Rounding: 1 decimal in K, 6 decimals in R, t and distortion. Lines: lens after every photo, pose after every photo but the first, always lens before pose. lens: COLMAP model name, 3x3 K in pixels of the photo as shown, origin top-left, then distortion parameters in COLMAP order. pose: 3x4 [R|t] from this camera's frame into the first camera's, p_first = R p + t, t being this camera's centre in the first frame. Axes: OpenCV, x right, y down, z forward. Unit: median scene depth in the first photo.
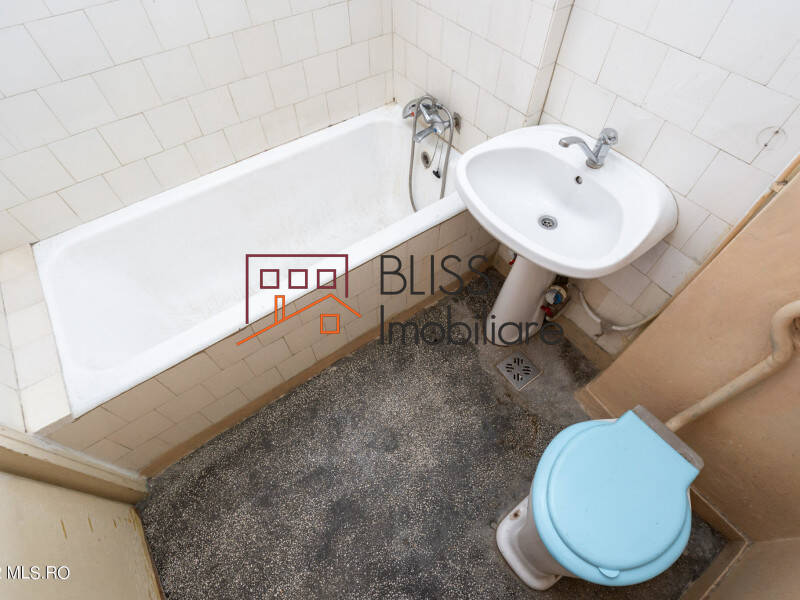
lens RADIAL K [[408.0, 0, 400.0], [0, 408.0, 300.0], [0, 0, 1]] dist [-0.002078, 0.000111]
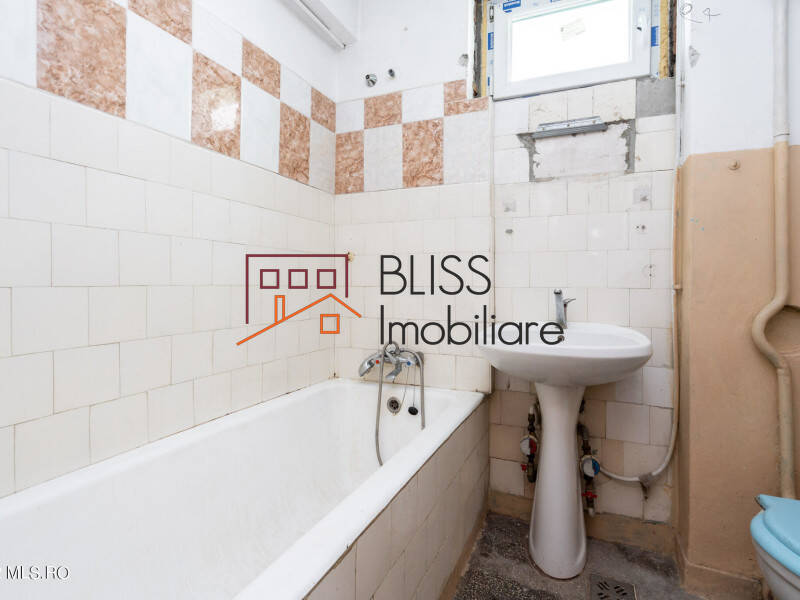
lens RADIAL K [[409.1, 0, 410.2], [0, 409.1, 285.6], [0, 0, 1]] dist [0.001045, 0.002443]
pose [[0.842554, 0.027868, 0.537890, -0.468352], [0.431037, 0.563943, -0.704397, 0.223330], [-0.322970, 0.825343, 0.463141, 0.289498]]
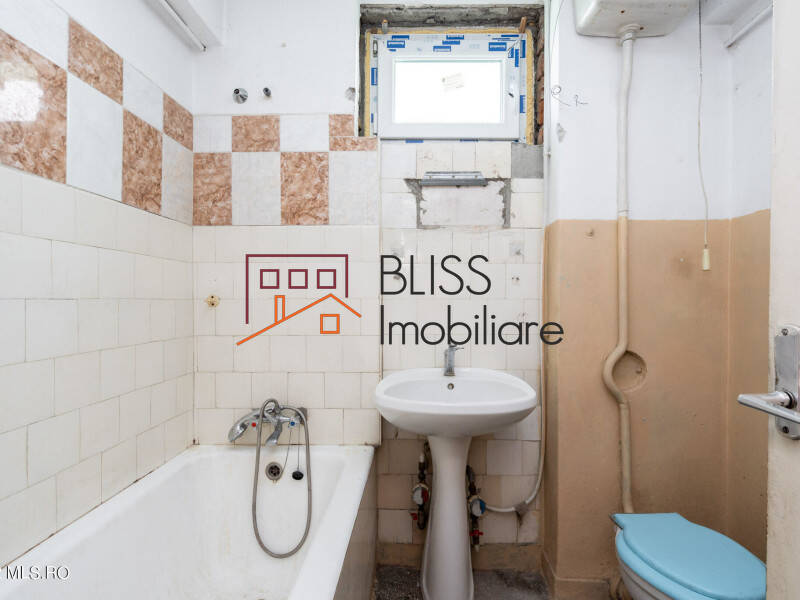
lens RADIAL K [[408.0, 0, 400.0], [0, 408.0, 300.0], [0, 0, 1]] dist [-0.002078, 0.000111]
pose [[0.590073, 0.016433, 0.807183, -0.513512], [0.660097, 0.565834, -0.494069, 0.065094], [-0.464850, 0.824356, 0.323036, 0.291329]]
